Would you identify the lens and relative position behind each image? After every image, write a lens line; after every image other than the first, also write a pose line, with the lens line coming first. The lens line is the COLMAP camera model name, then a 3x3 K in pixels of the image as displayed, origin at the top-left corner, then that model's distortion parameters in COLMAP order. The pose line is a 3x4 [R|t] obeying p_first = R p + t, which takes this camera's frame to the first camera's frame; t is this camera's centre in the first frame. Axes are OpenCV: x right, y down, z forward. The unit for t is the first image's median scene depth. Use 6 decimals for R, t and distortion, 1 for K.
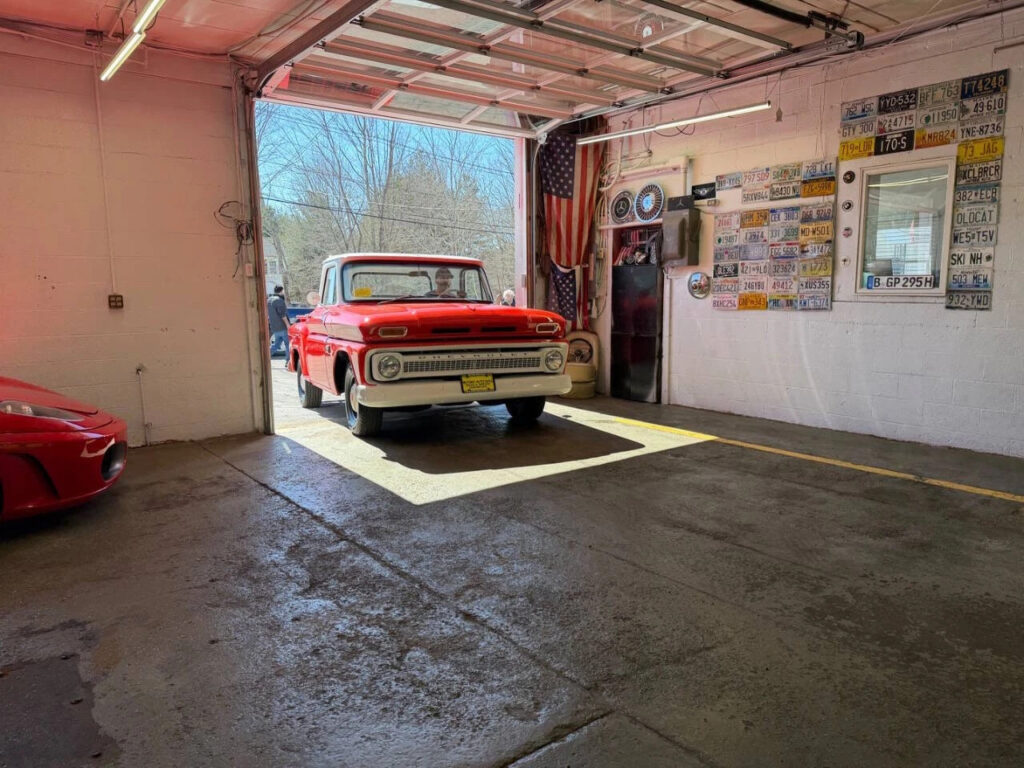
lens RADIAL K [[733.4, 0, 515.6], [0, 733.4, 385.7], [0, 0, 1]] dist [0.026383, -0.042656]
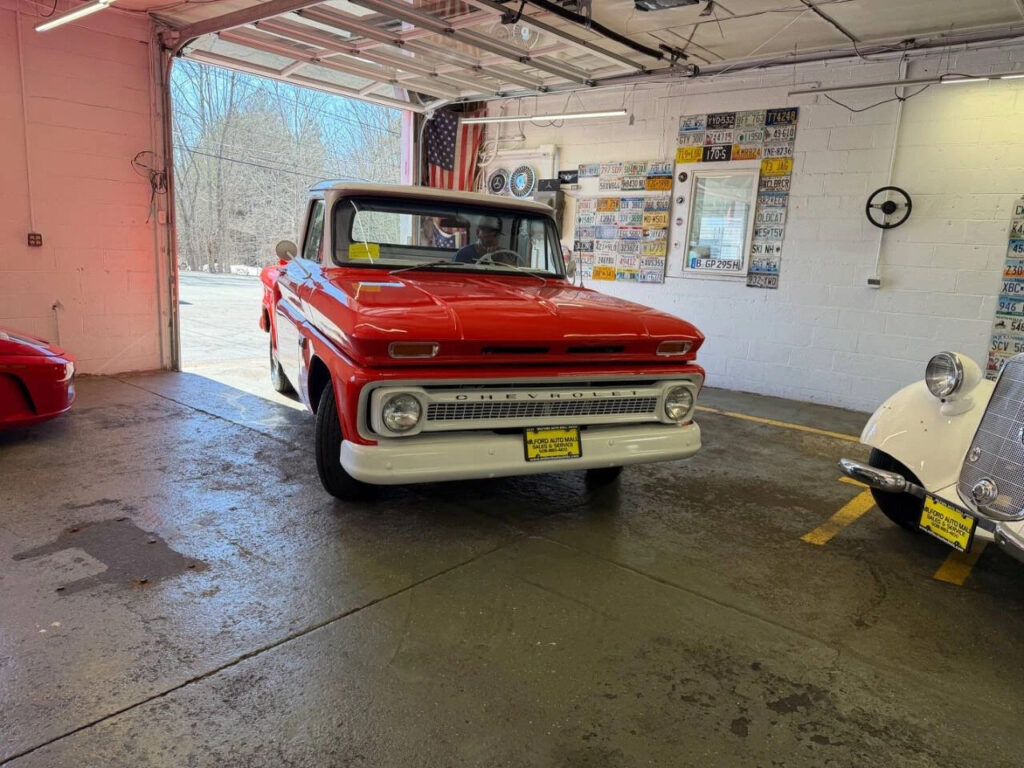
lens RADIAL K [[733.4, 0, 520.8], [0, 733.4, 392.7], [0, 0, 1]] dist [0.026383, -0.042656]
pose [[0.974299, 0.018259, 0.224517, -0.091284], [-0.032630, 0.997637, 0.060465, 0.016610], [-0.222883, -0.066237, 0.972592, -0.183897]]
